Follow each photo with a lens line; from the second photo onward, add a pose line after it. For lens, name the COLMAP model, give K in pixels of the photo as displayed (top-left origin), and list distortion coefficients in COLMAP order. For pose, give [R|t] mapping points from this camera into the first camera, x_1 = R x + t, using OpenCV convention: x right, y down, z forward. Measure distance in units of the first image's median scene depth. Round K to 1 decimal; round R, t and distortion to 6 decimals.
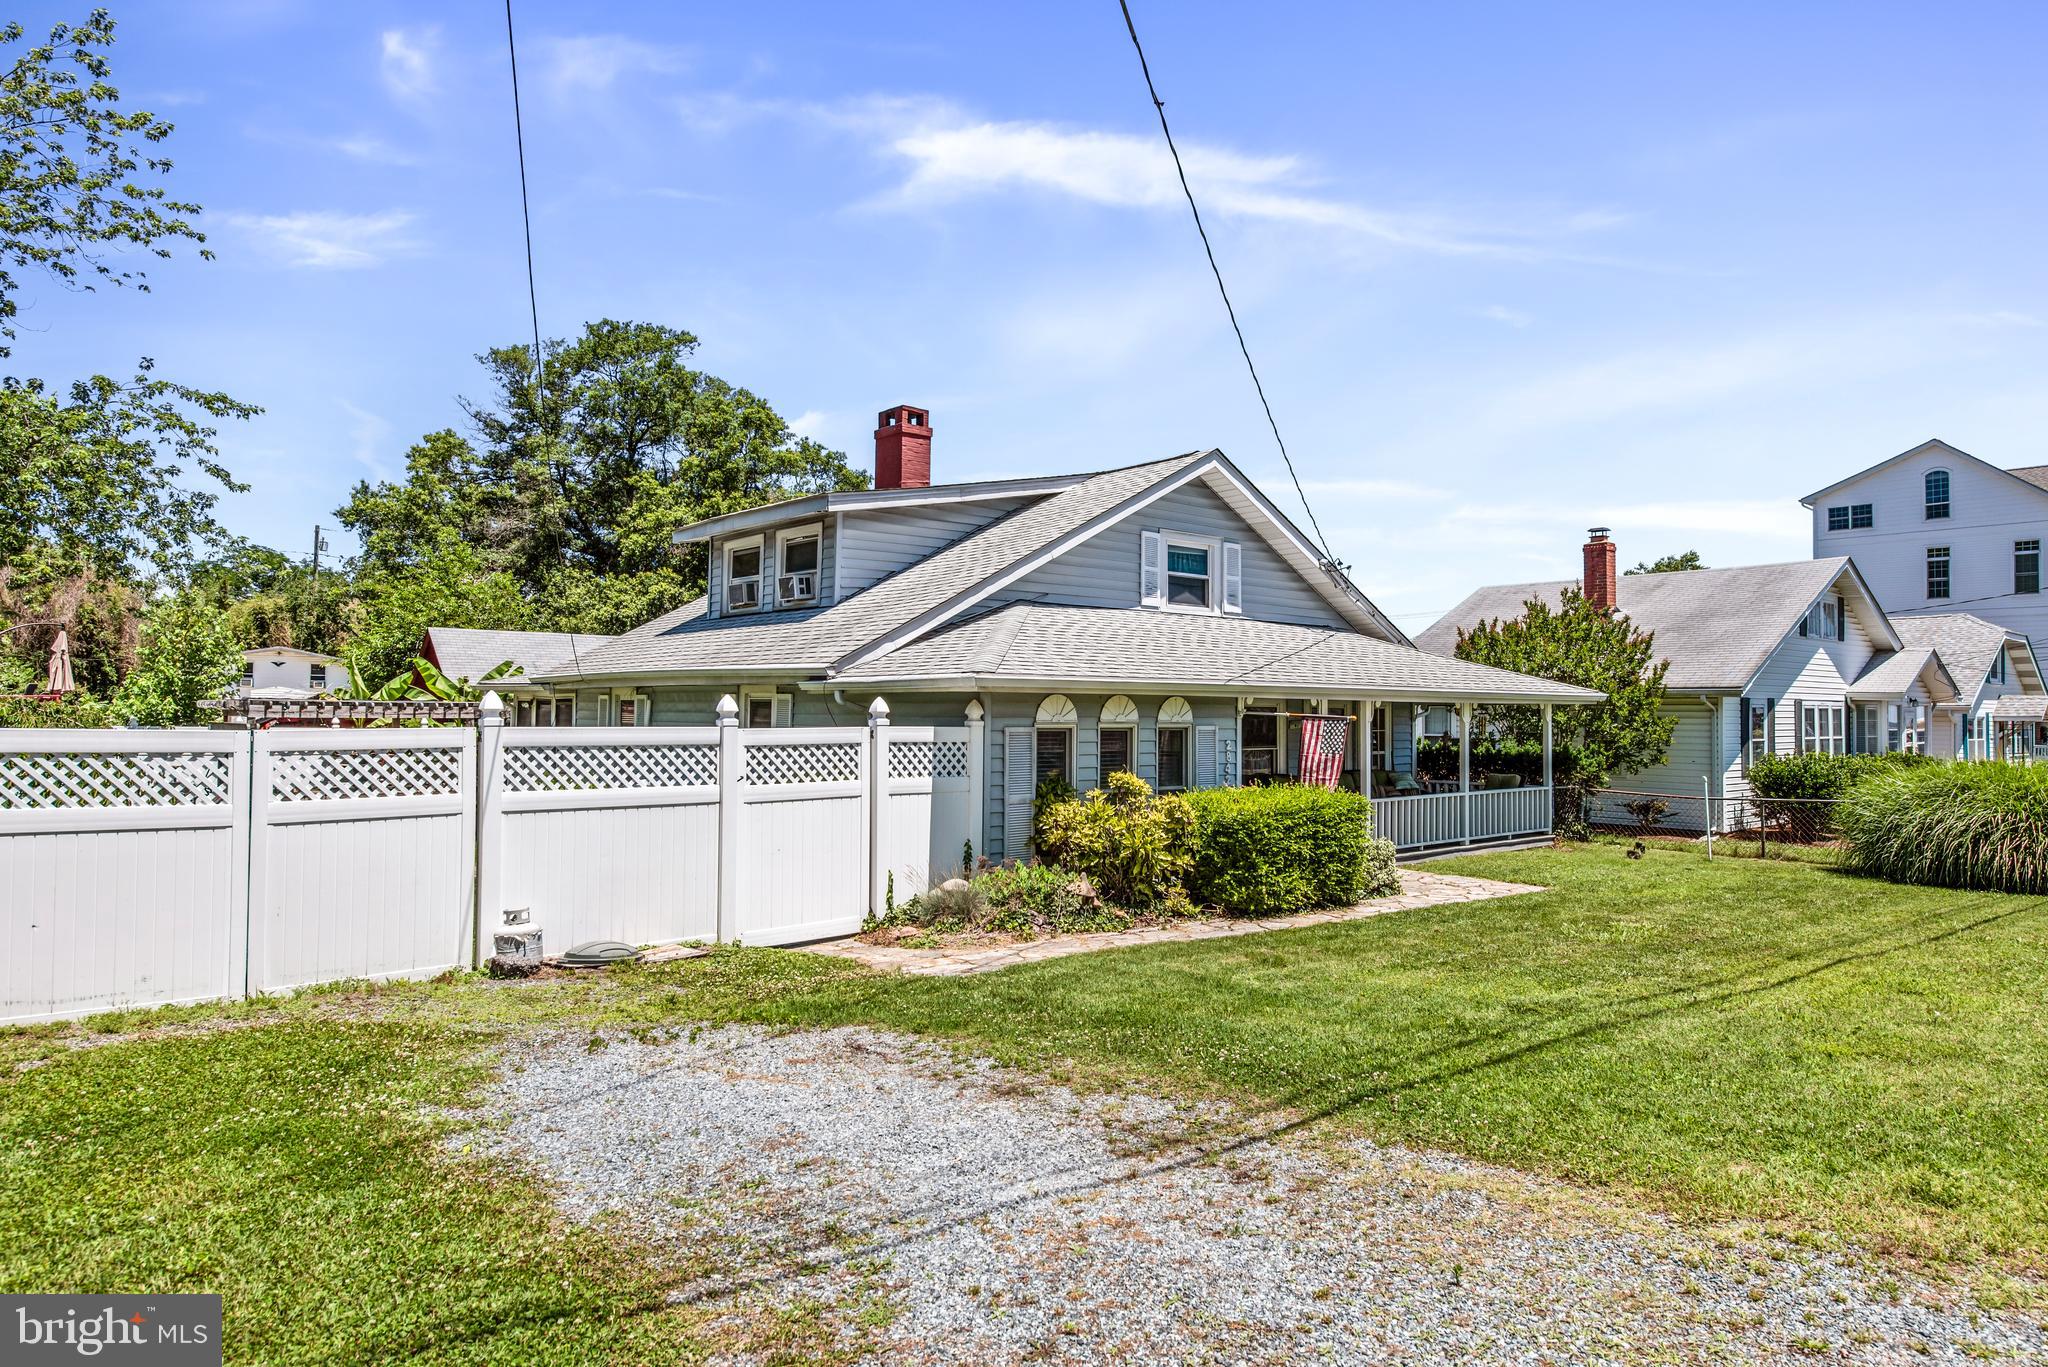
lens RADIAL K [[1209.6, 0, 1024.0], [0, 1209.6, 683.5], [0, 0, 1]] dist [-0.004748, -0.003043]
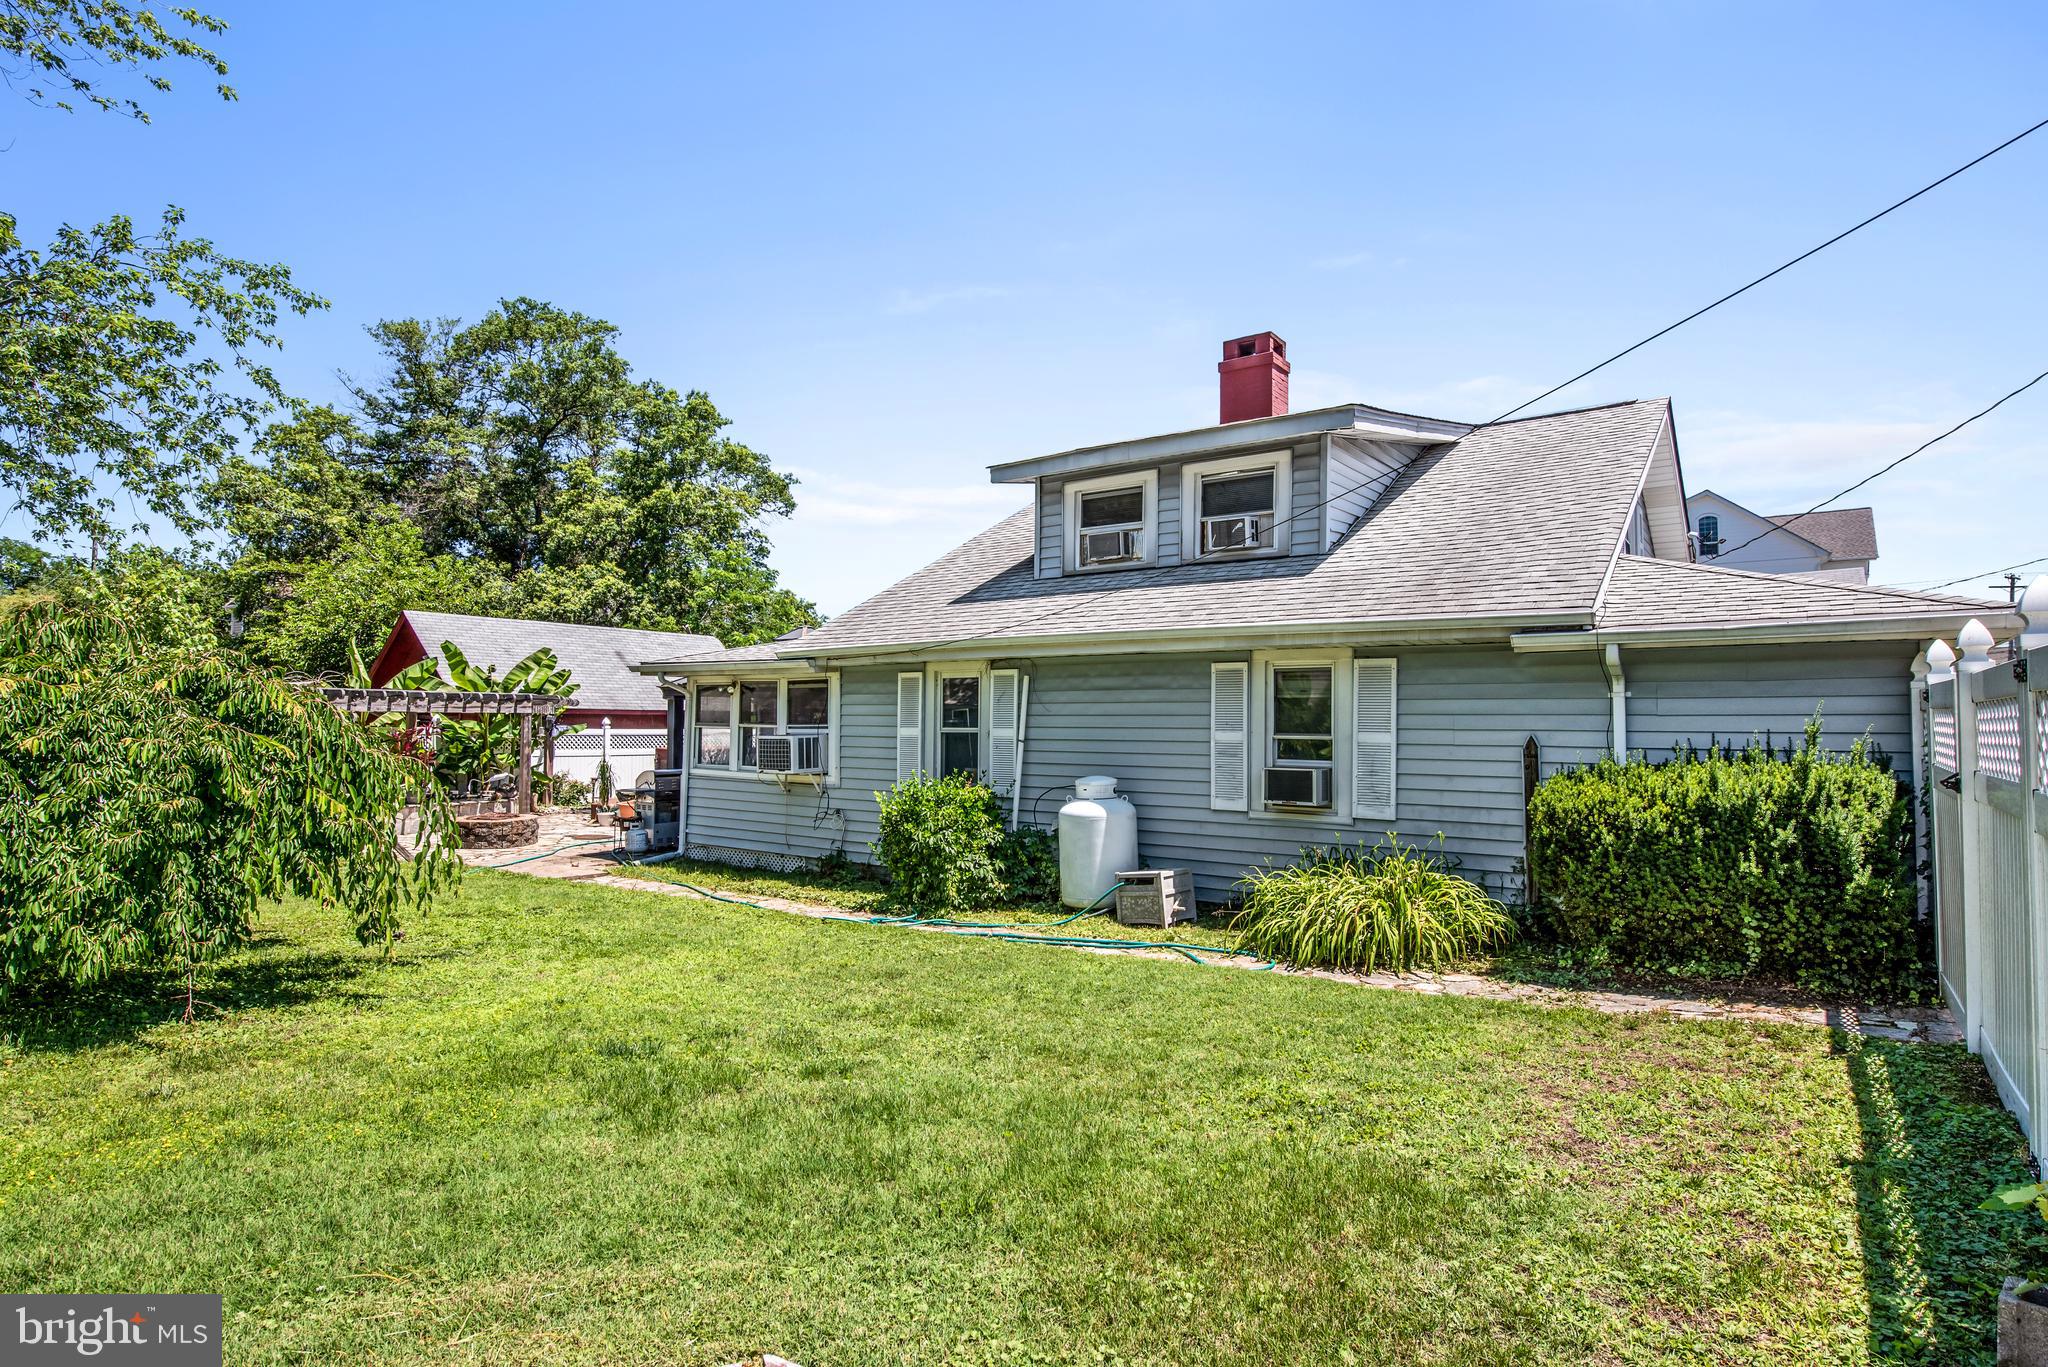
lens RADIAL K [[1068.1, 0, 1016.8], [0, 1068.1, 688.6], [0, 0, 1]] dist [-0.000577, -0.000310]
pose [[0.975789, 0.005306, 0.218649, -0.236309], [-0.003377, 0.999952, -0.009196, 0.014526], [-0.218687, 0.008235, 0.975760, 0.169519]]
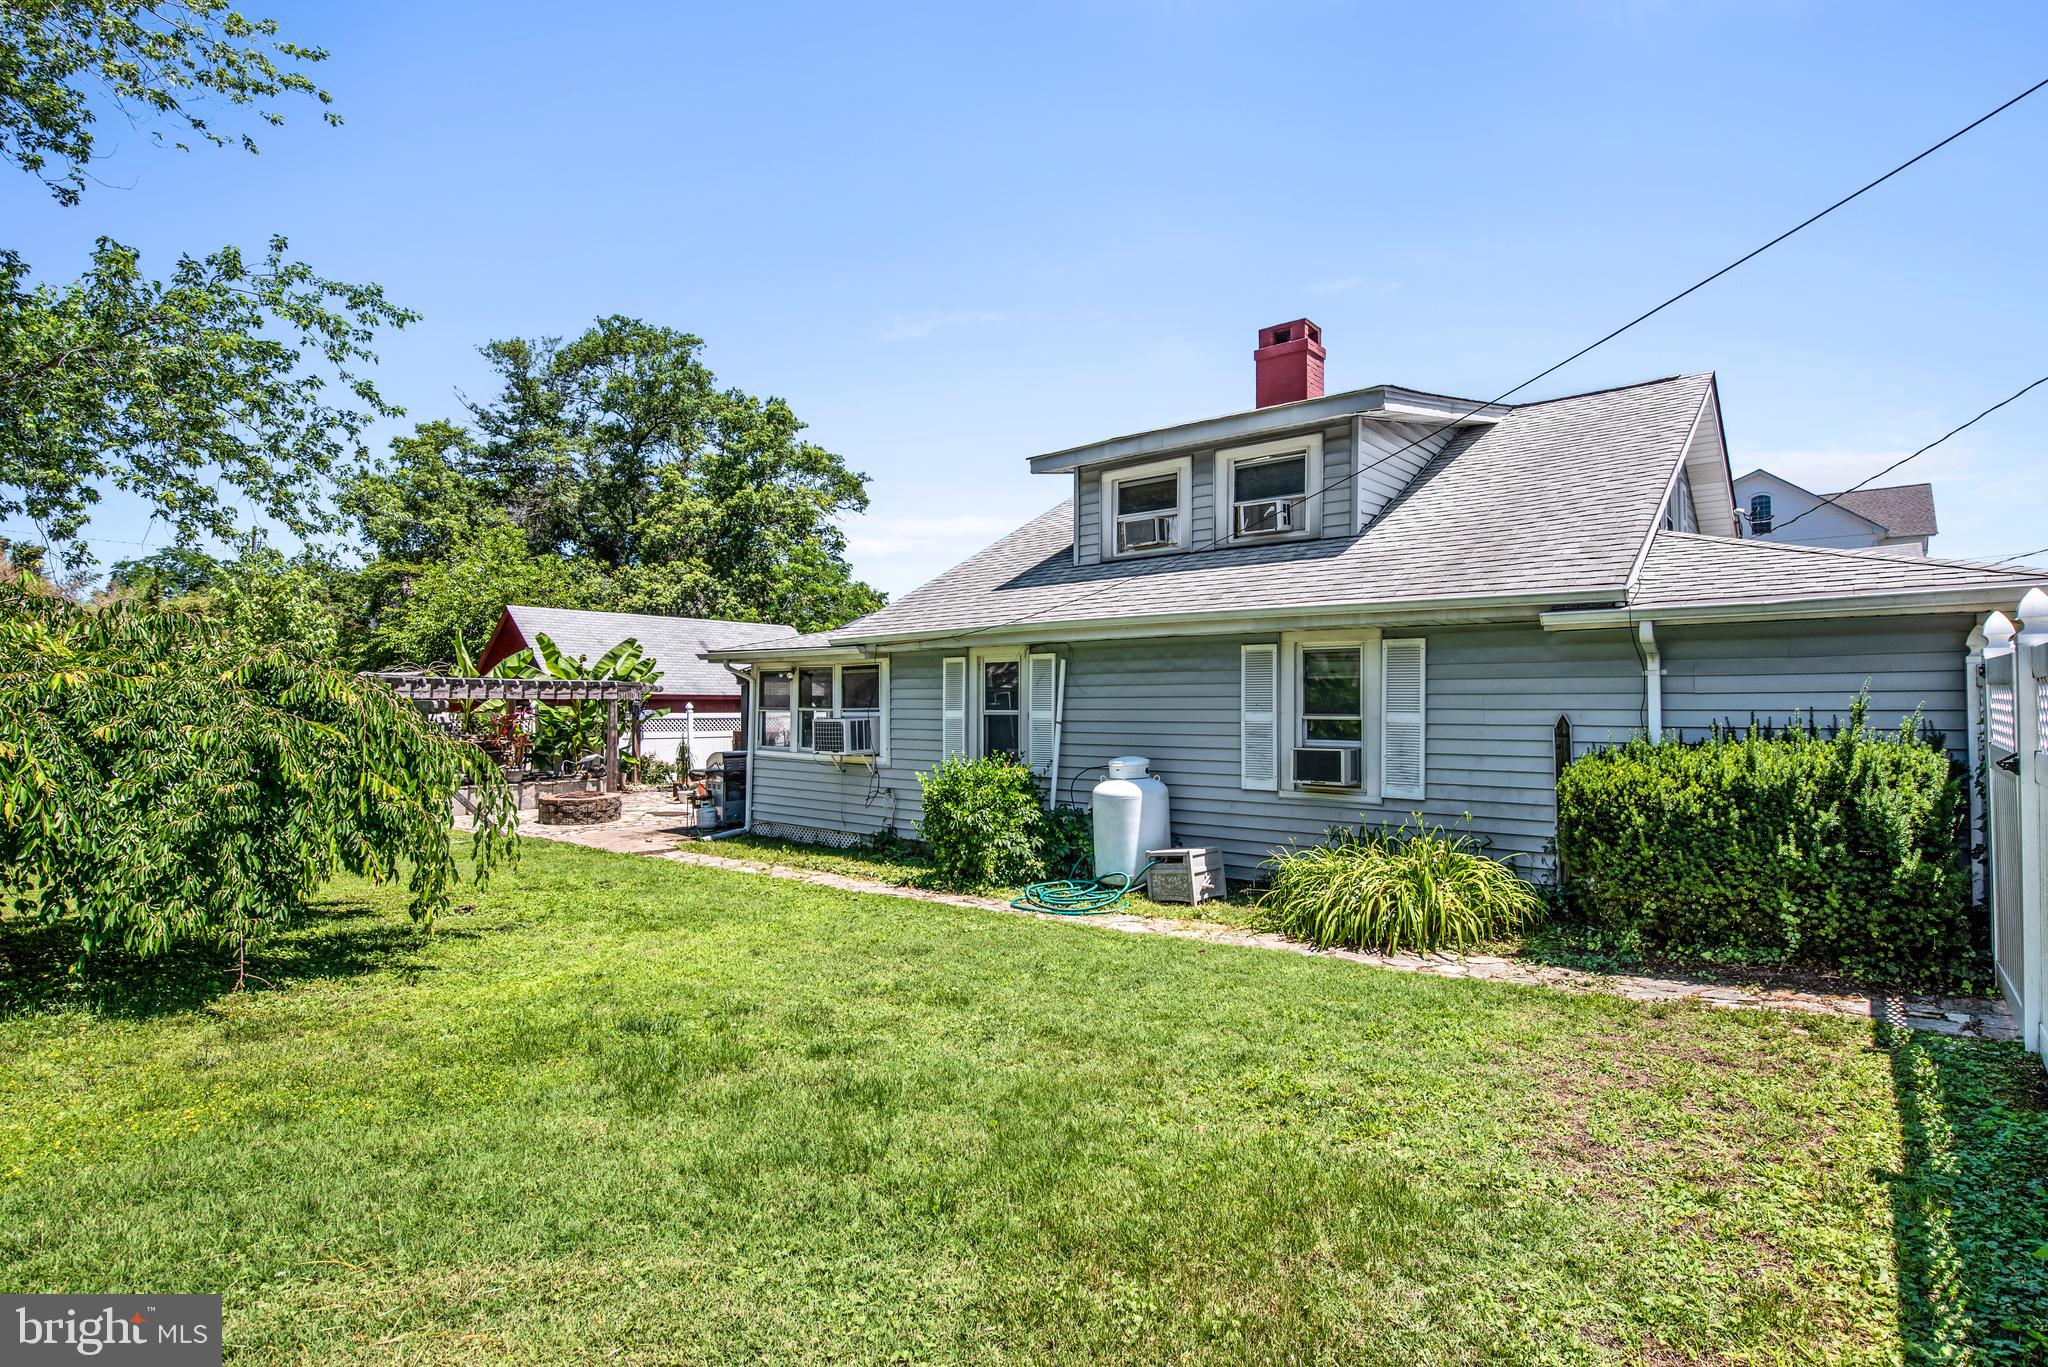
lens RADIAL K [[1001.1, 0, 1019.3], [0, 1001.1, 687.7], [0, 0, 1]] dist [-0.002362, -0.001448]
pose [[0.987965, -0.005864, 0.154566, -0.223895], [0.005000, 0.999970, 0.005974, 0.014522], [-0.154596, -0.005129, 0.987964, 0.178002]]
